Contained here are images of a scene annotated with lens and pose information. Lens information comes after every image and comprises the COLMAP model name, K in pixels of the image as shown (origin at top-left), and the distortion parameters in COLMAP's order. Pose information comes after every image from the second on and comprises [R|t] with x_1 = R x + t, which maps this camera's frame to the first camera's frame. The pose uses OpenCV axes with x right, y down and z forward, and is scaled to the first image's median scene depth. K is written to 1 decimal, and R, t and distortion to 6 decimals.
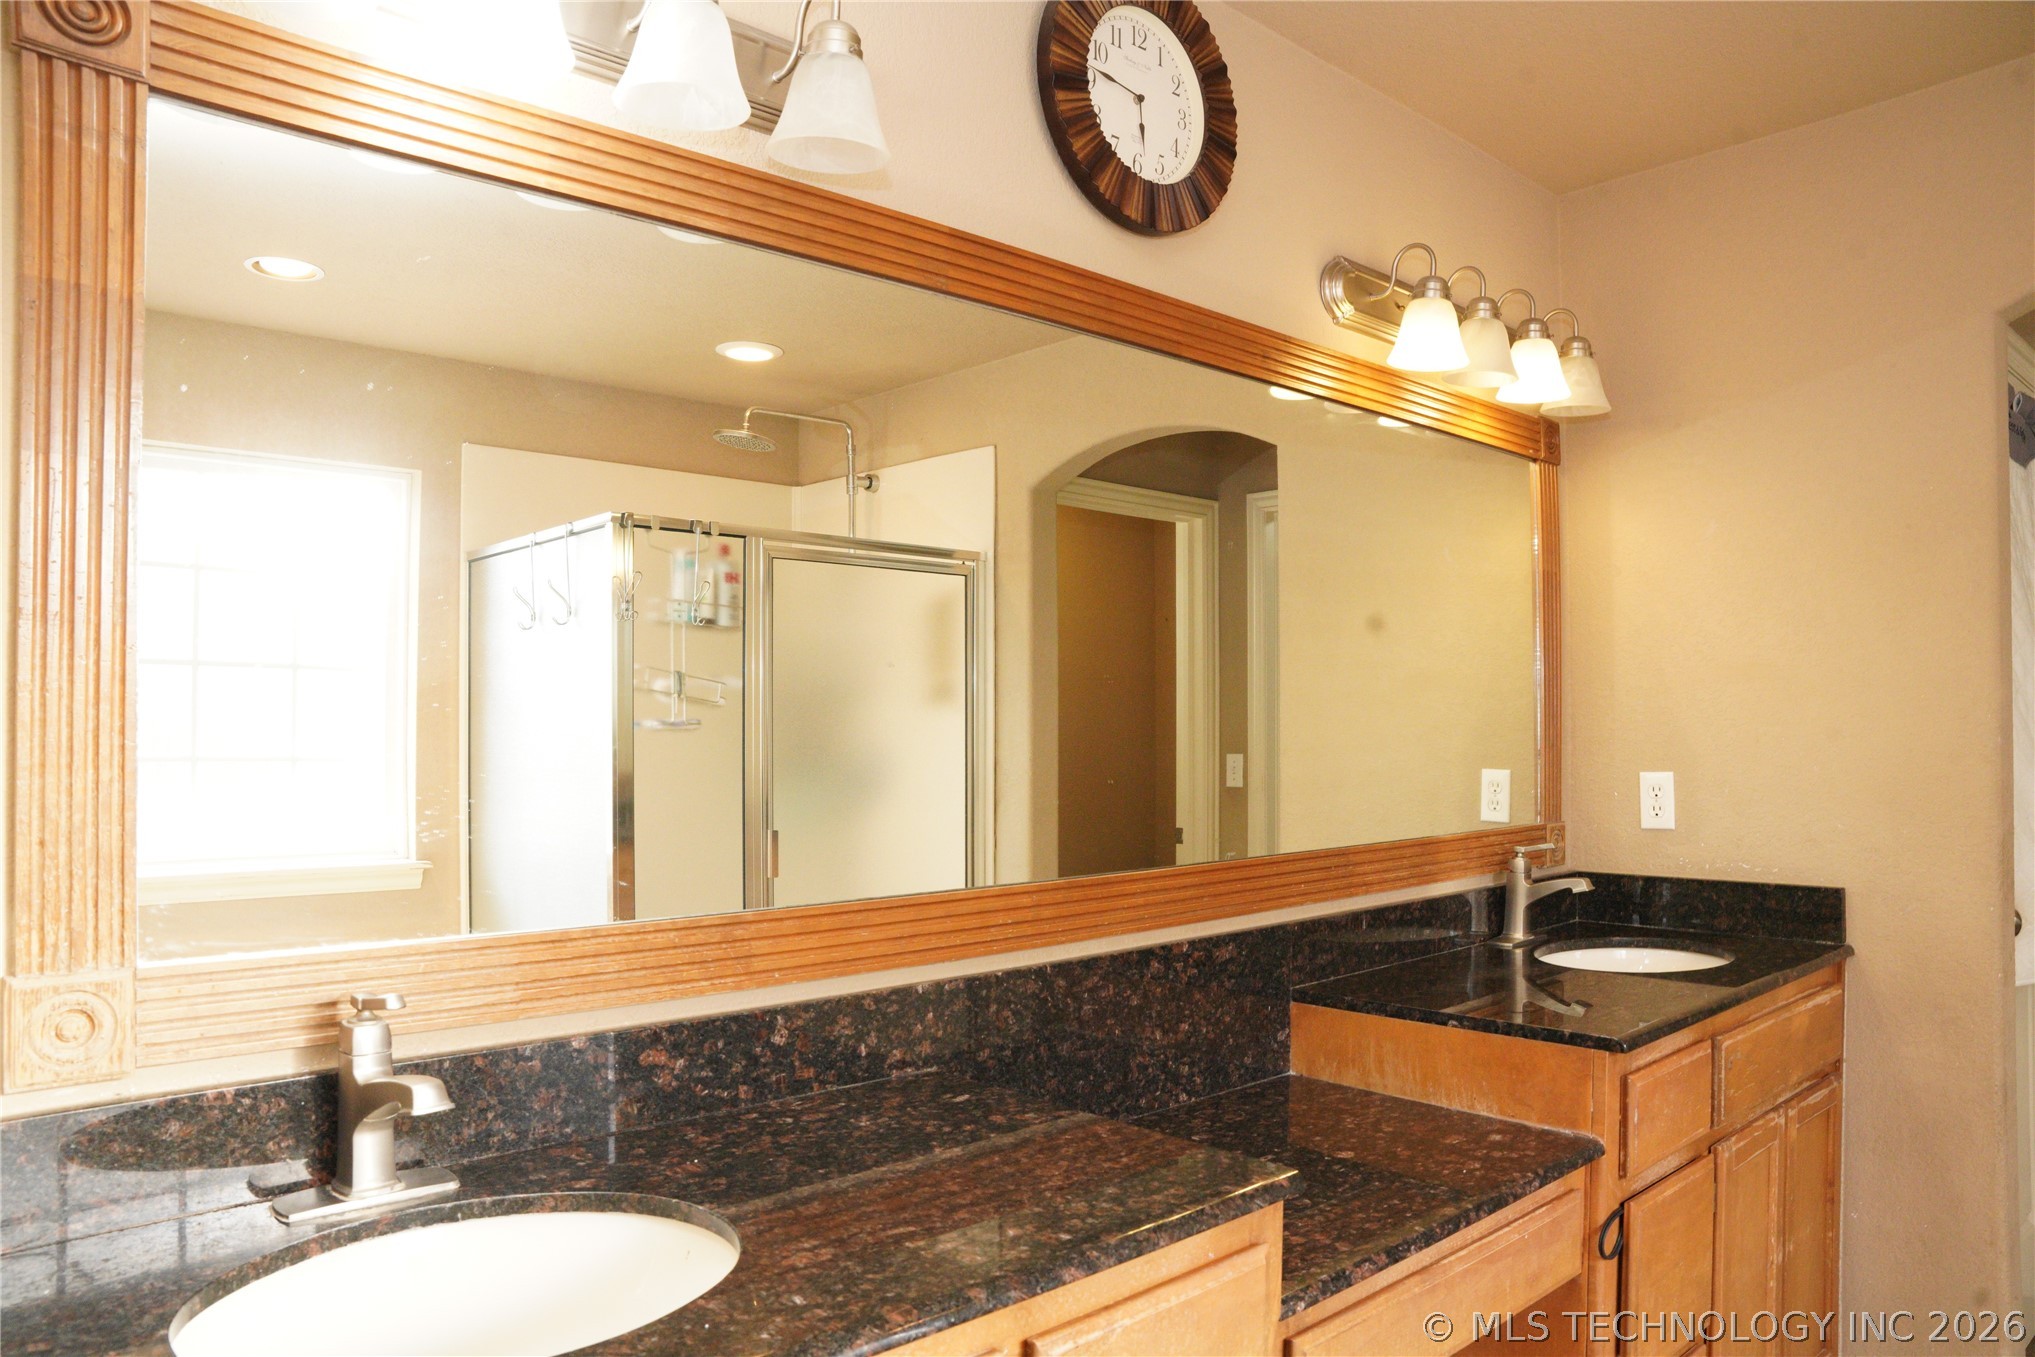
lens RADIAL K [[1386.1, 0, 1020.0], [0, 1386.1, 710.9], [0, 0, 1]] dist [-0.175524, 0.122113]
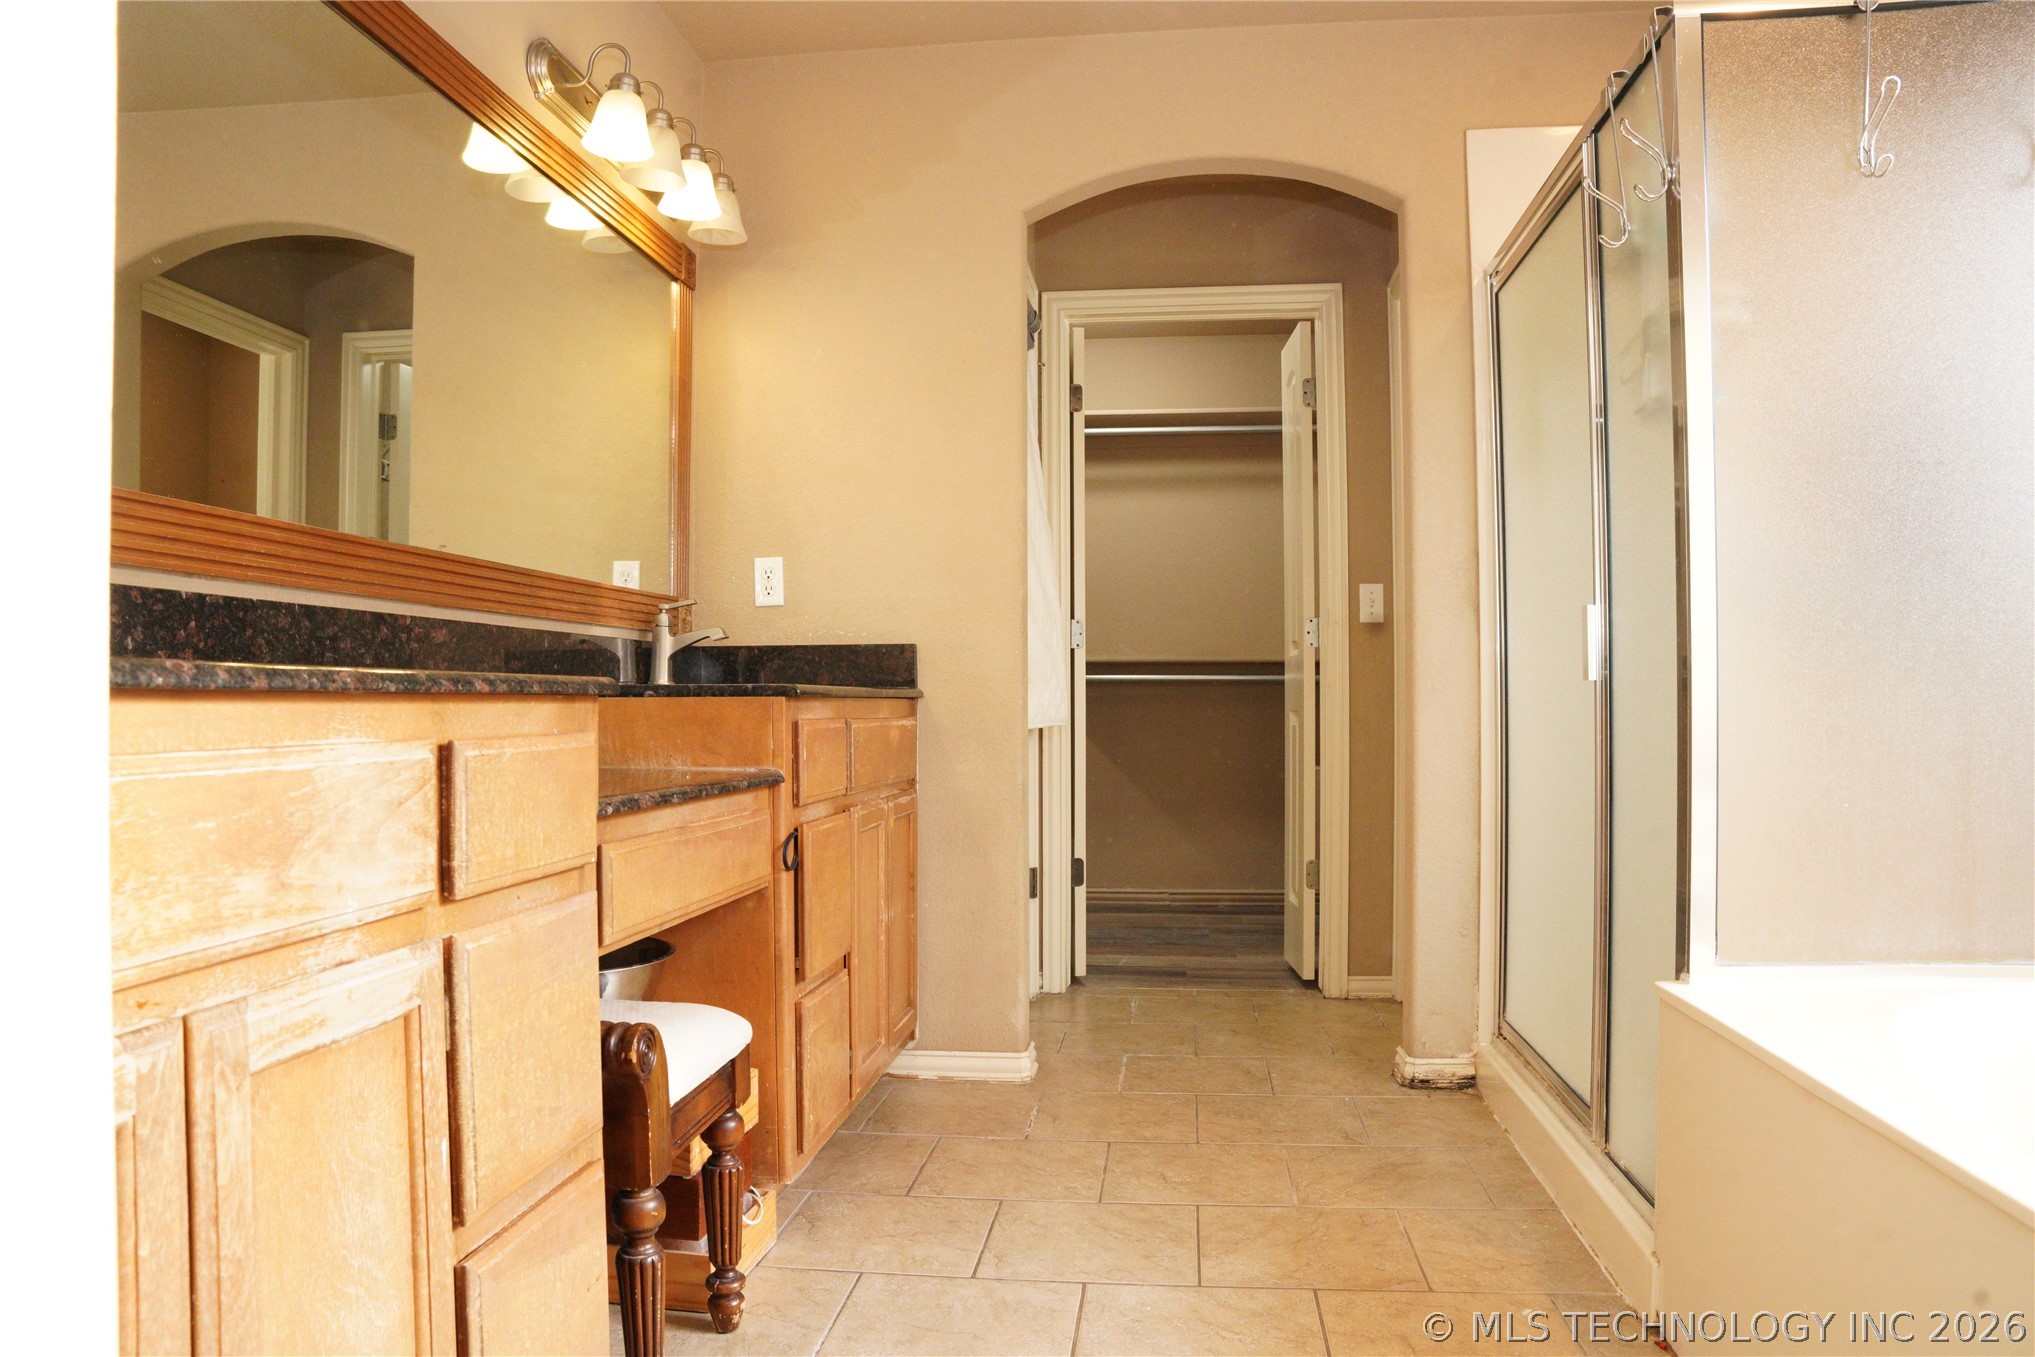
lens RADIAL K [[1381.9, 0, 1017.5], [0, 1381.9, 678.5], [0, 0, 1]] dist [-0.126998, 0.080886]
pose [[0.765492, 0.008183, 0.643394, -0.163945], [-0.006879, 0.999966, -0.004534, 0.188811], [-0.643409, -0.000955, 0.765522, -0.083510]]
